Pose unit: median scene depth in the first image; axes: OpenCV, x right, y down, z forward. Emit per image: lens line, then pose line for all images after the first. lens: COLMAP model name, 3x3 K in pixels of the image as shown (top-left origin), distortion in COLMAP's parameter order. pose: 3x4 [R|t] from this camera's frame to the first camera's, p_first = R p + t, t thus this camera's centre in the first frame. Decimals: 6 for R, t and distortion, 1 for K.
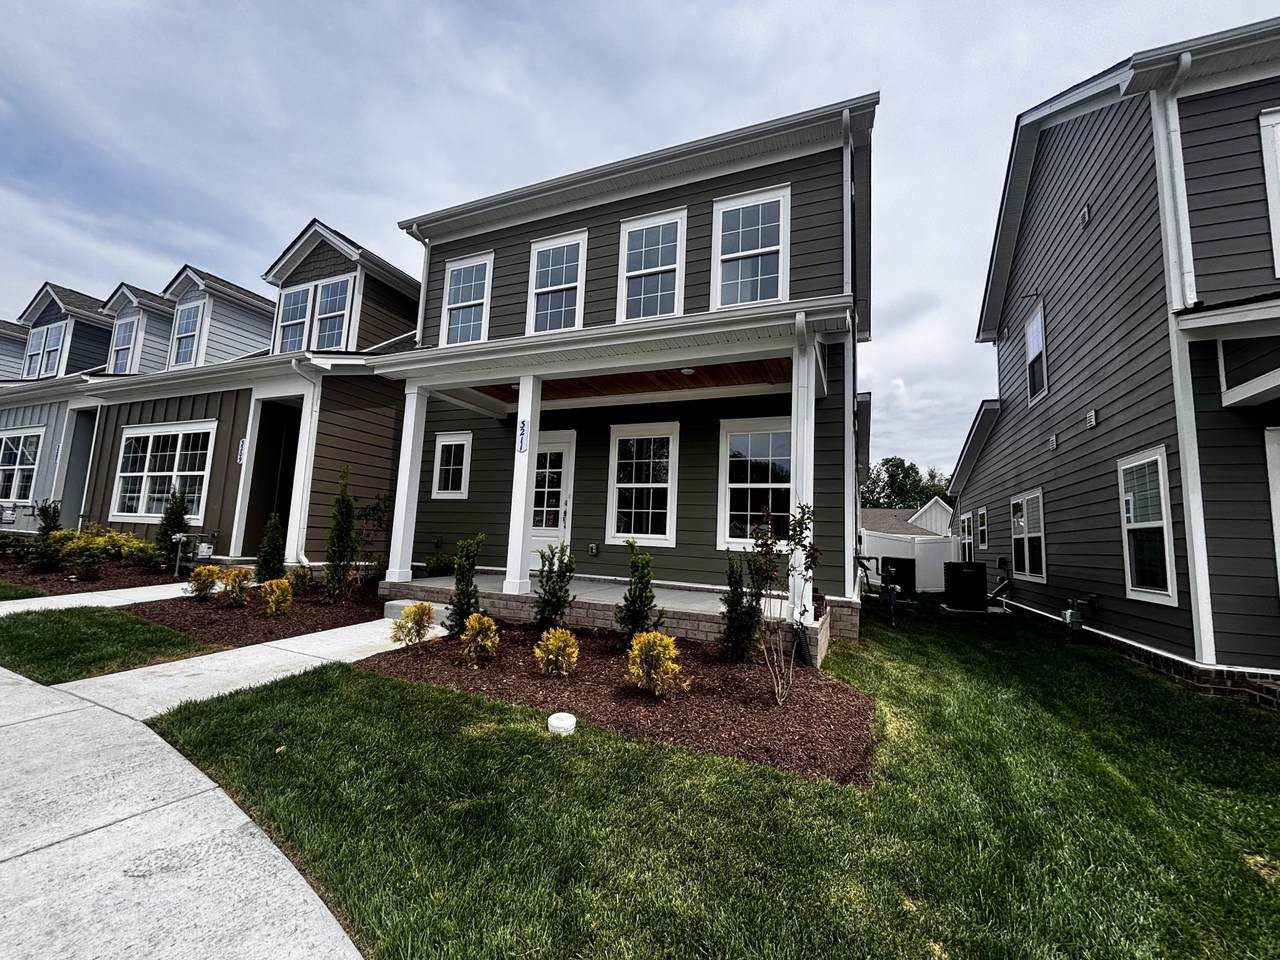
lens RADIAL K [[526.3, 0, 636.5], [0, 526.3, 476.7], [0, 0, 1]] dist [-0.004470, 0.000787]
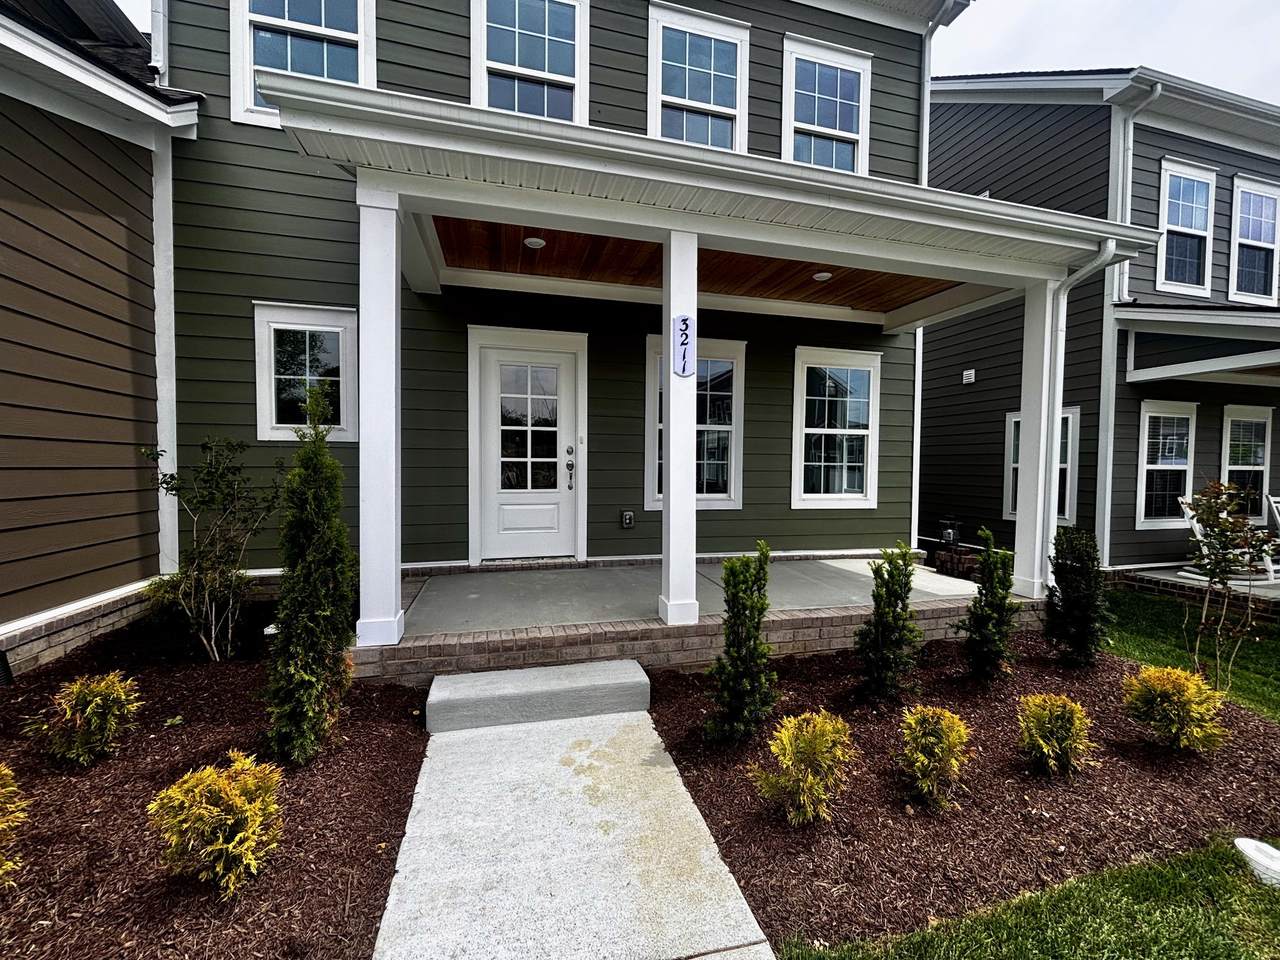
lens RADIAL K [[526.3, 0, 640.0], [0, 526.3, 479.9], [0, 0, 1]] dist [-0.004470, 0.000787]
pose [[0.782950, -0.054488, 0.619694, -0.486355], [-0.050485, 0.987306, 0.150595, -0.016160], [-0.620033, -0.149194, 0.770260, 0.467505]]
